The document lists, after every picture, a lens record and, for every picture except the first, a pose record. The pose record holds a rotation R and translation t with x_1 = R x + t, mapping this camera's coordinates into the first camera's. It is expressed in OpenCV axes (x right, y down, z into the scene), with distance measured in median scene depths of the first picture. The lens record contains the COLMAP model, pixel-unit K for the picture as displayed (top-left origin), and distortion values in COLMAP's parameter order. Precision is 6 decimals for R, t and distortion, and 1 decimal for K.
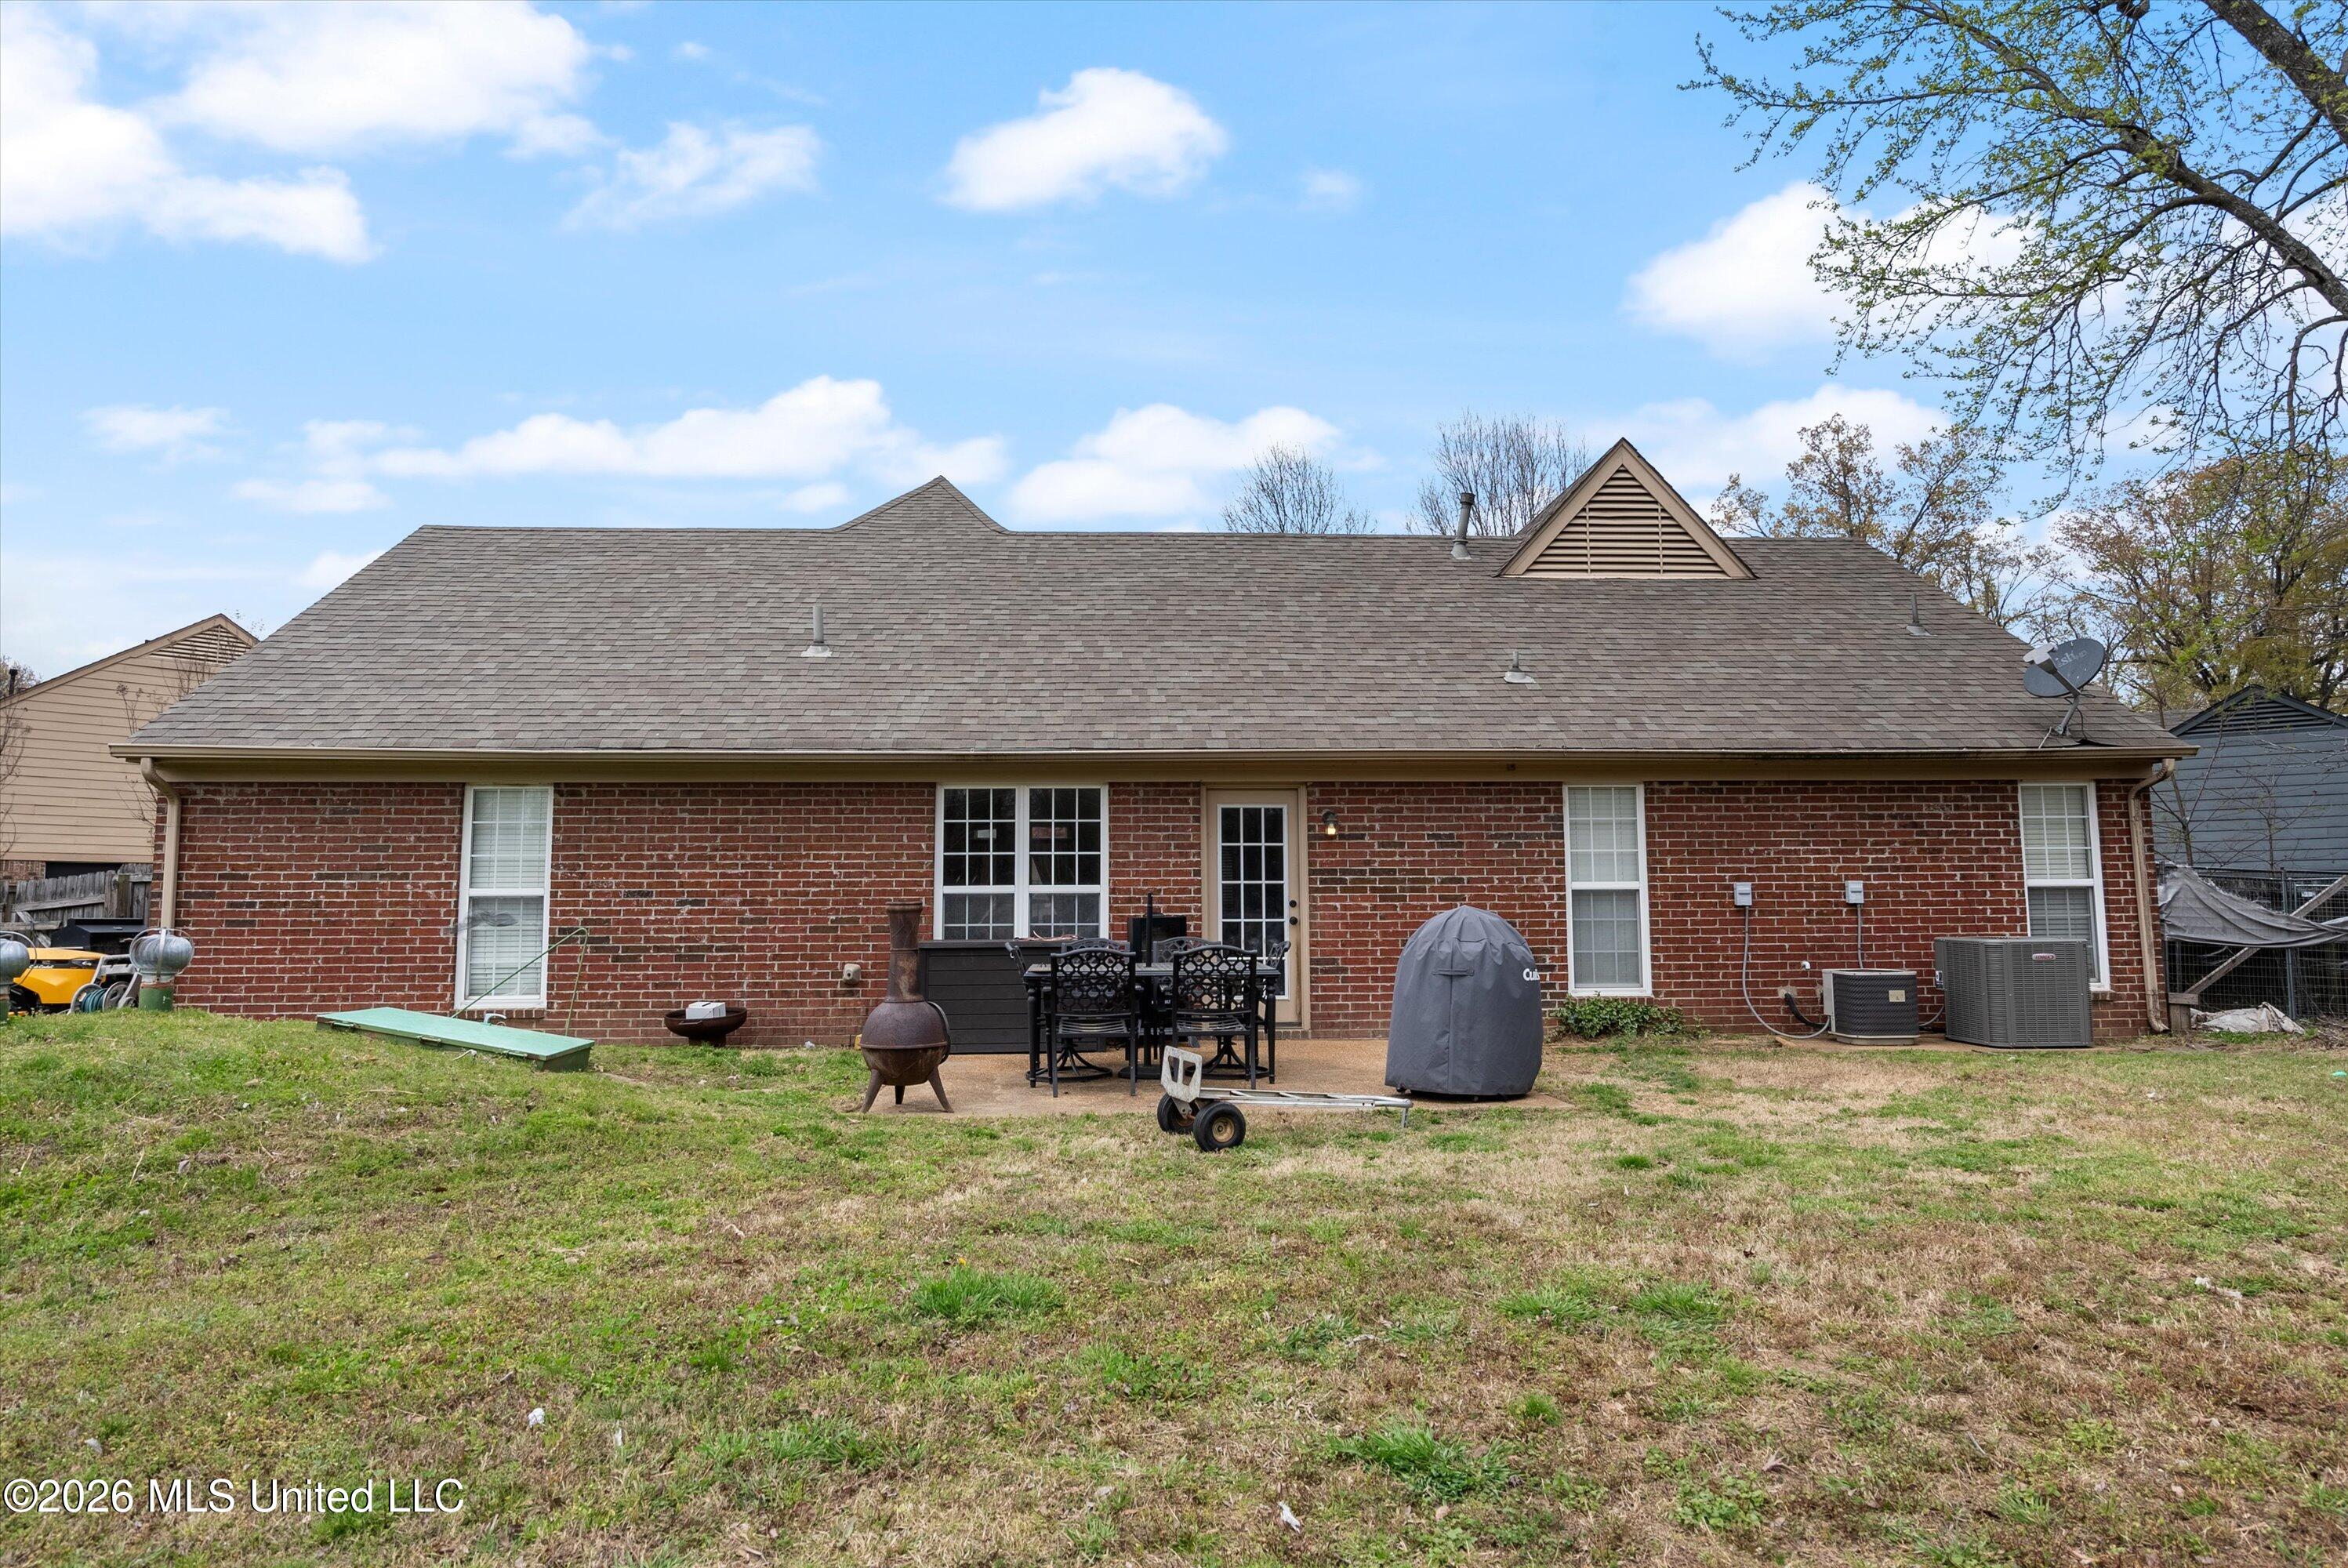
lens RADIAL K [[1271.7, 0, 1174.0], [0, 1271.7, 784.0], [0, 0, 1]] dist [-0.001269, 0.000195]
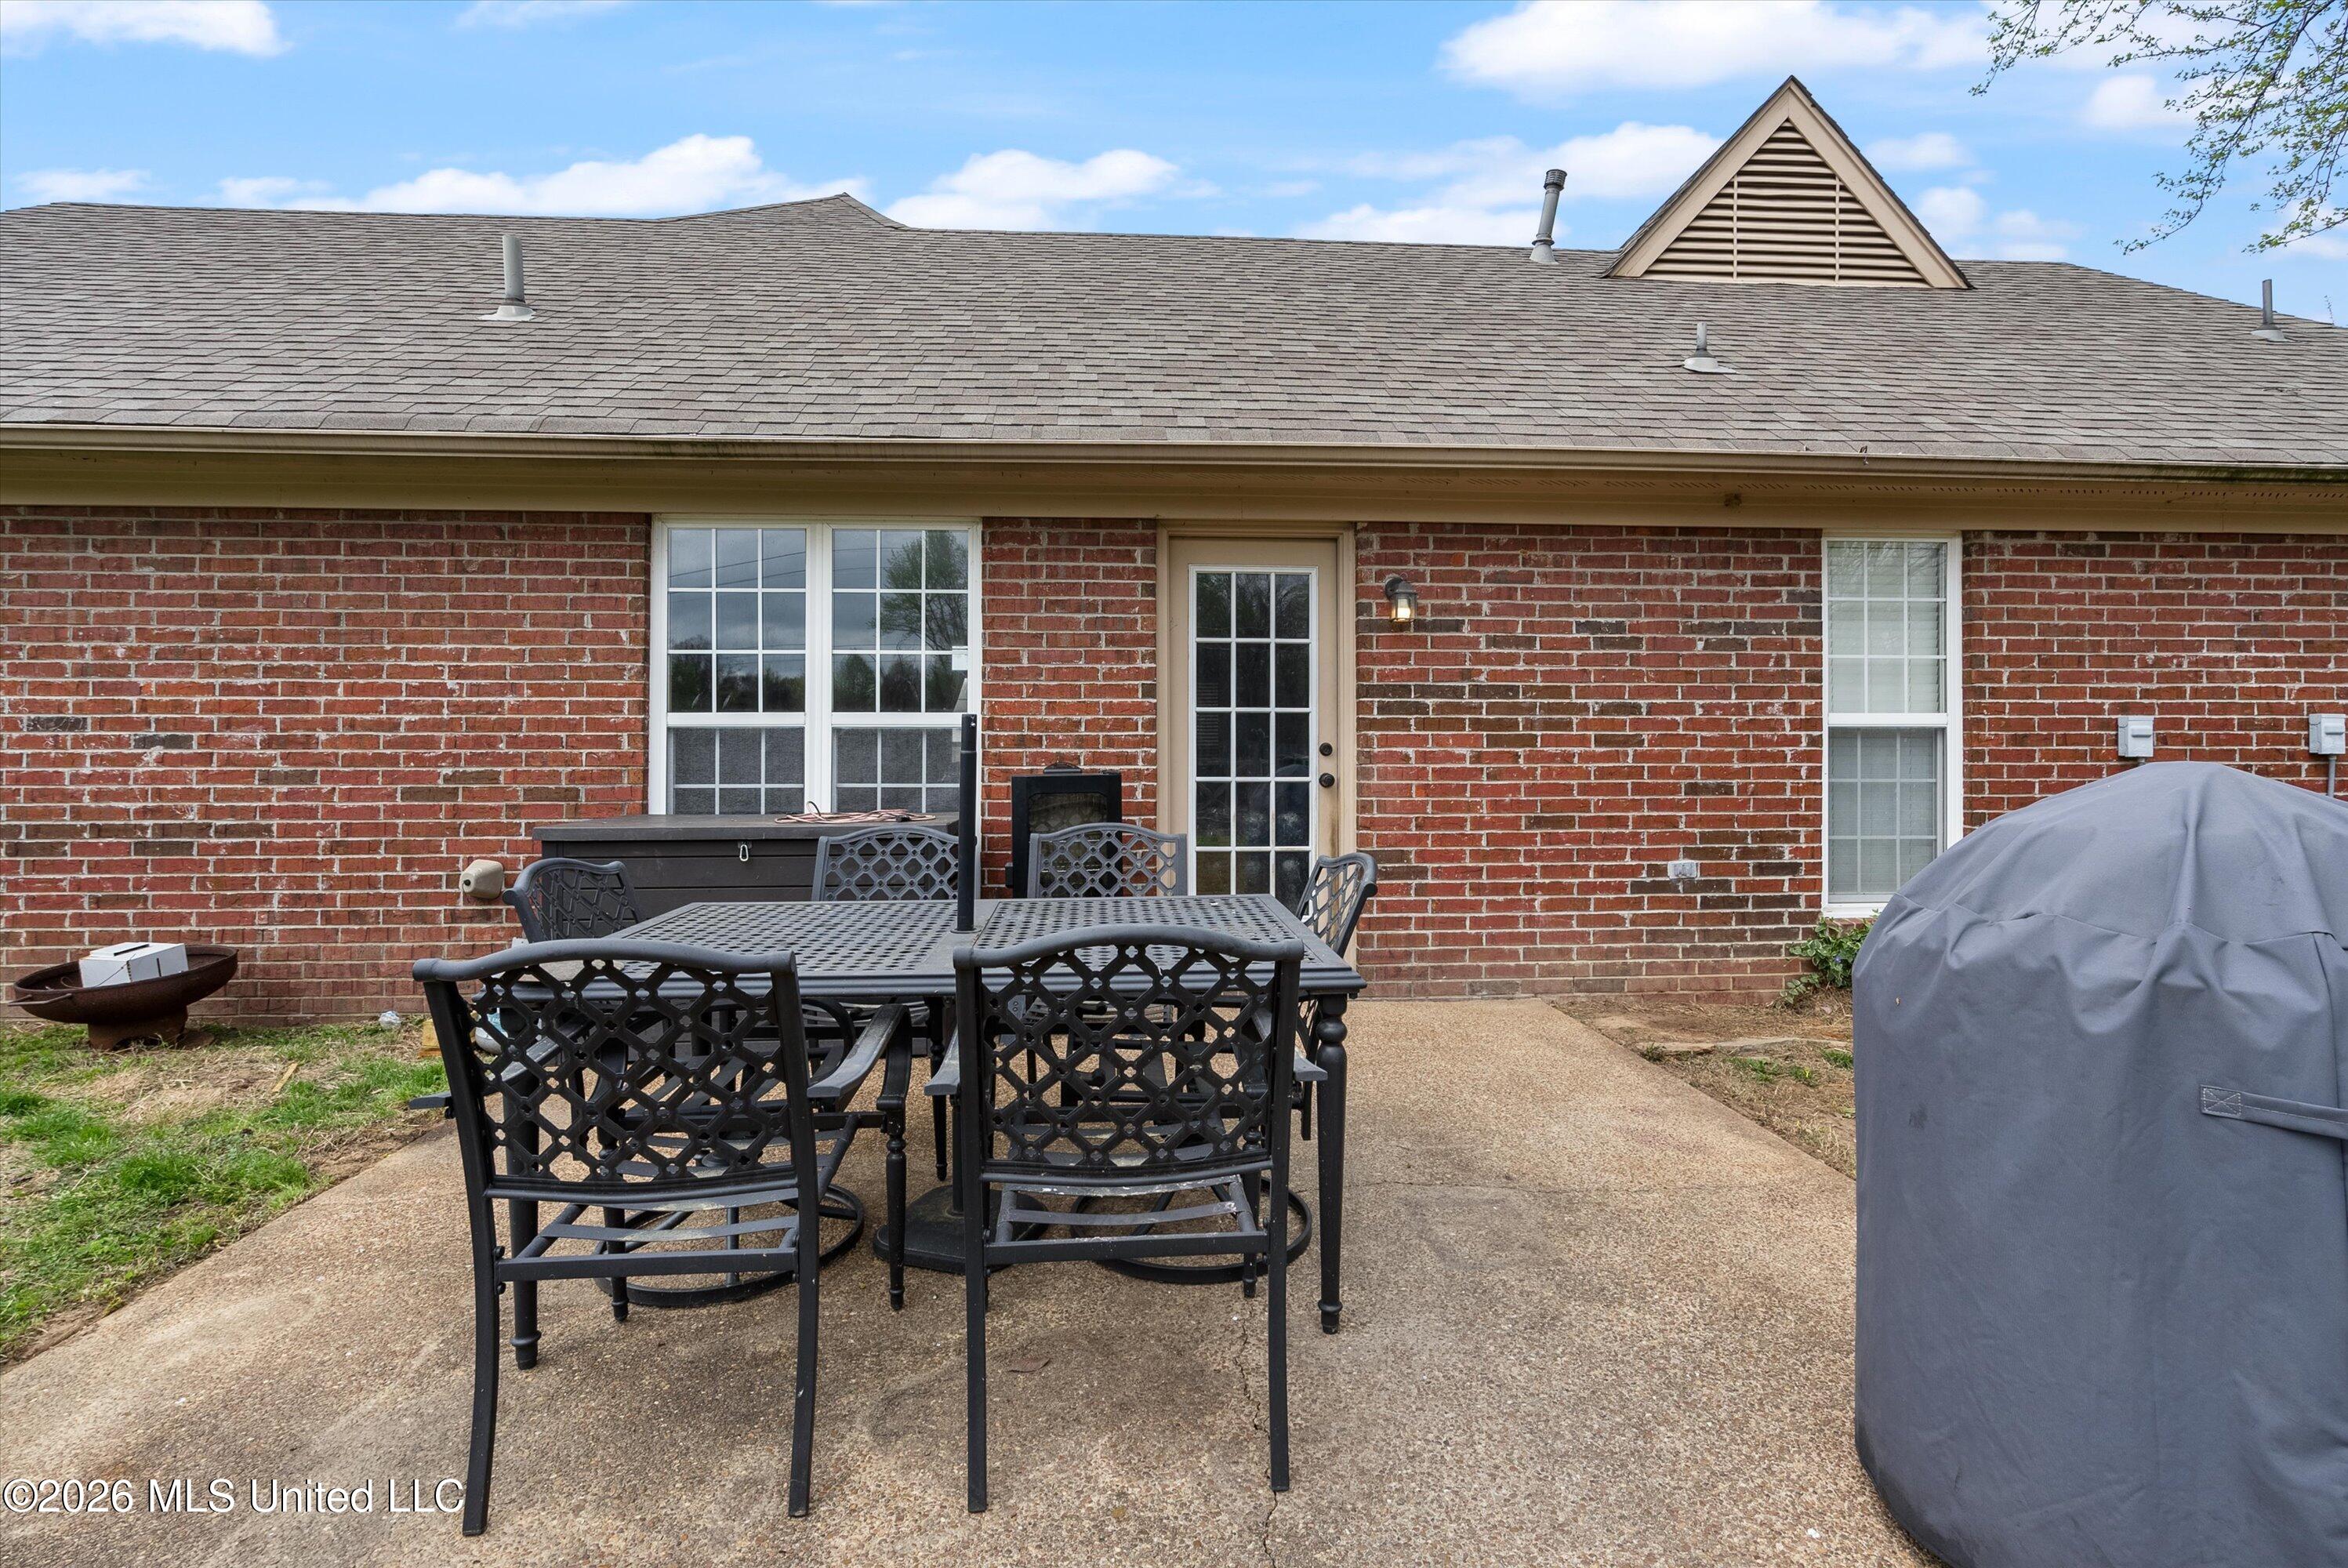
lens RADIAL K [[1137.4, 0, 1174.0], [0, 1137.4, 784.0], [0, 0, 1]] dist [-0.003144, -0.000595]
pose [[0.999960, 0.004982, 0.007431, 0.025763], [-0.005866, 0.992252, 0.124103, 0.050616], [-0.006755, -0.124141, 0.992242, 0.535393]]
